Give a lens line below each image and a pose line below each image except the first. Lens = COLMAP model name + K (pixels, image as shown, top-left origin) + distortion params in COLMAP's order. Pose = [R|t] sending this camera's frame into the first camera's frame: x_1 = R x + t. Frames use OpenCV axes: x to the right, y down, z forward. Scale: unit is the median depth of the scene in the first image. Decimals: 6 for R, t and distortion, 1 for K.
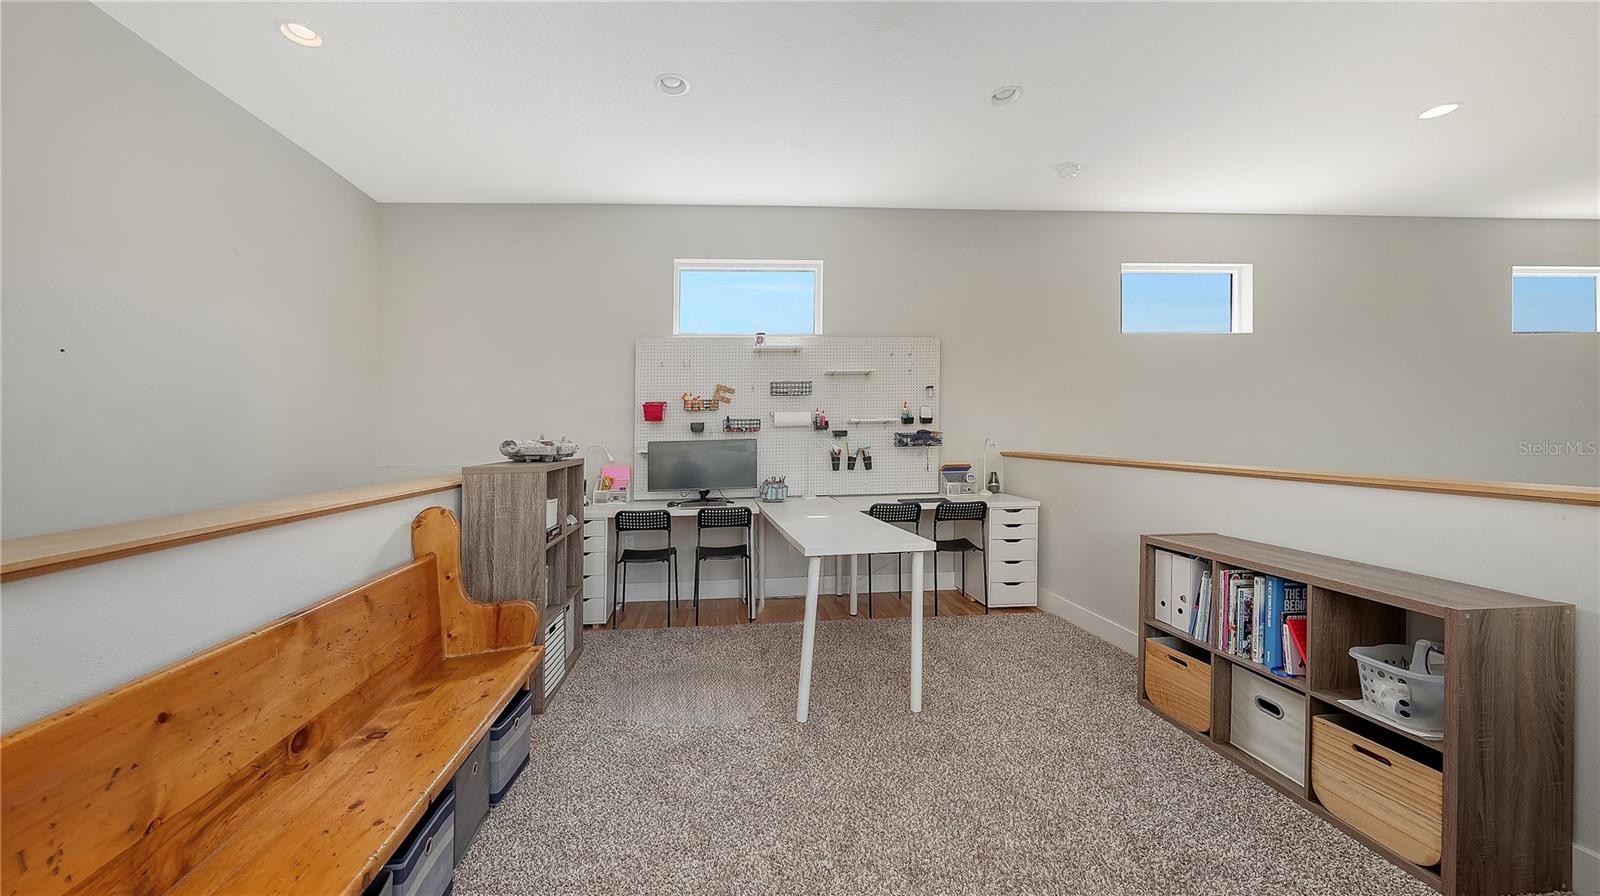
lens RADIAL K [[557.6, 0, 813.2], [0, 557.6, 433.8], [0, 0, 1]] dist [0.002234, -0.002180]
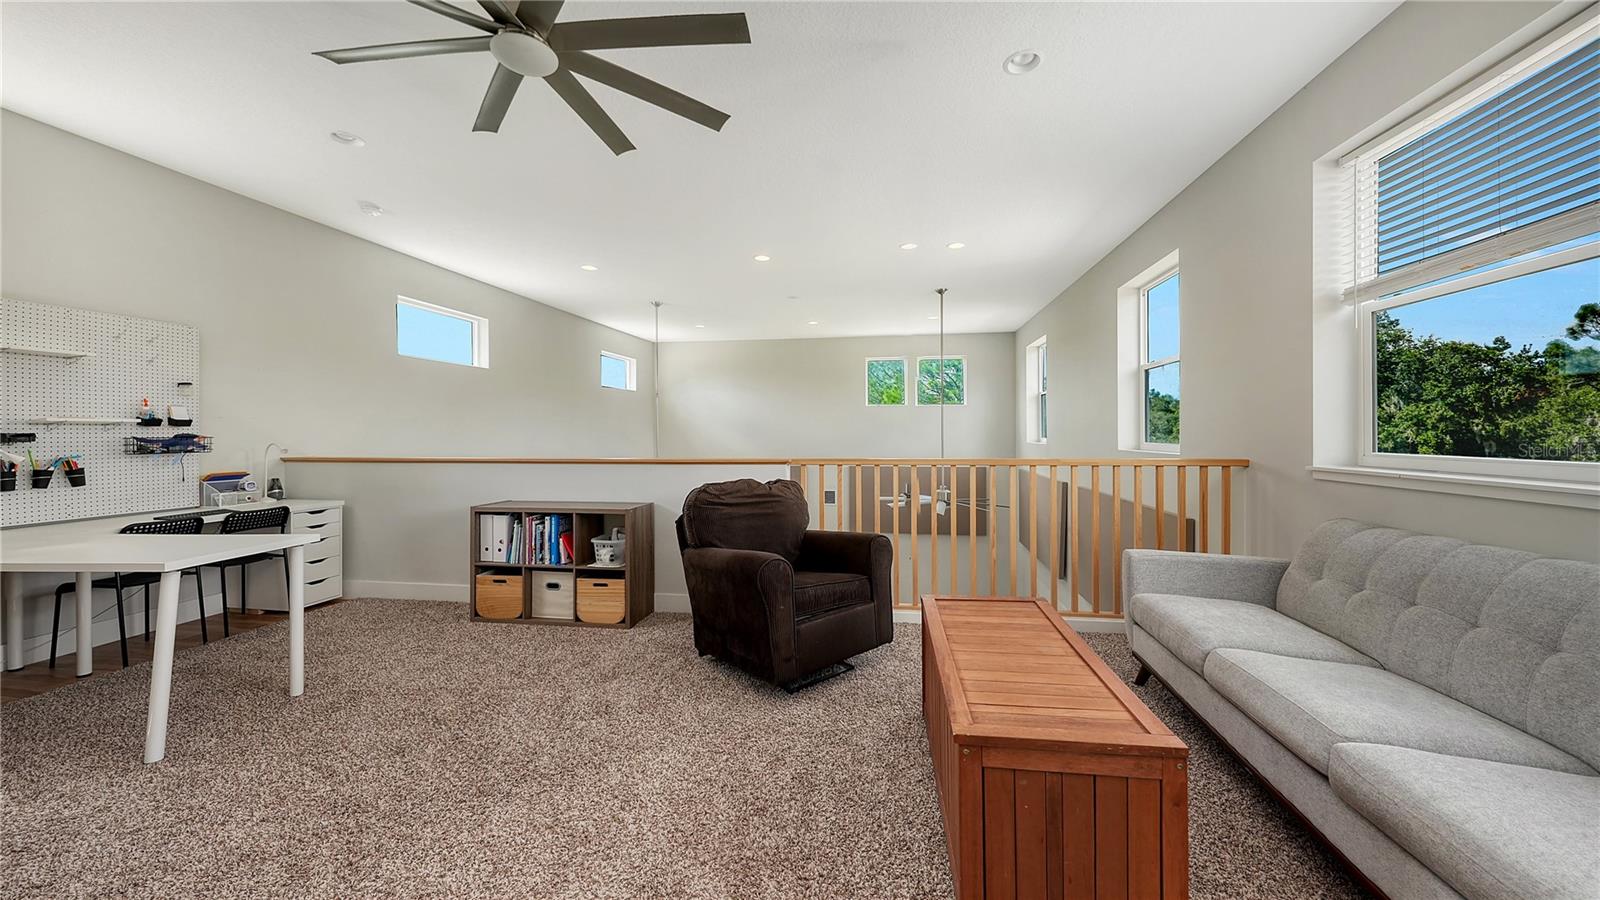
lens RADIAL K [[557.6, 0, 797.7], [0, 557.6, 442.5], [0, 0, 1]] dist [0.002234, -0.002180]
pose [[0.266465, -0.001357, 0.963844, -0.657602], [0.006263, 0.999980, -0.000324, 0.021739], [-0.963824, 0.006123, 0.266468, -0.237299]]
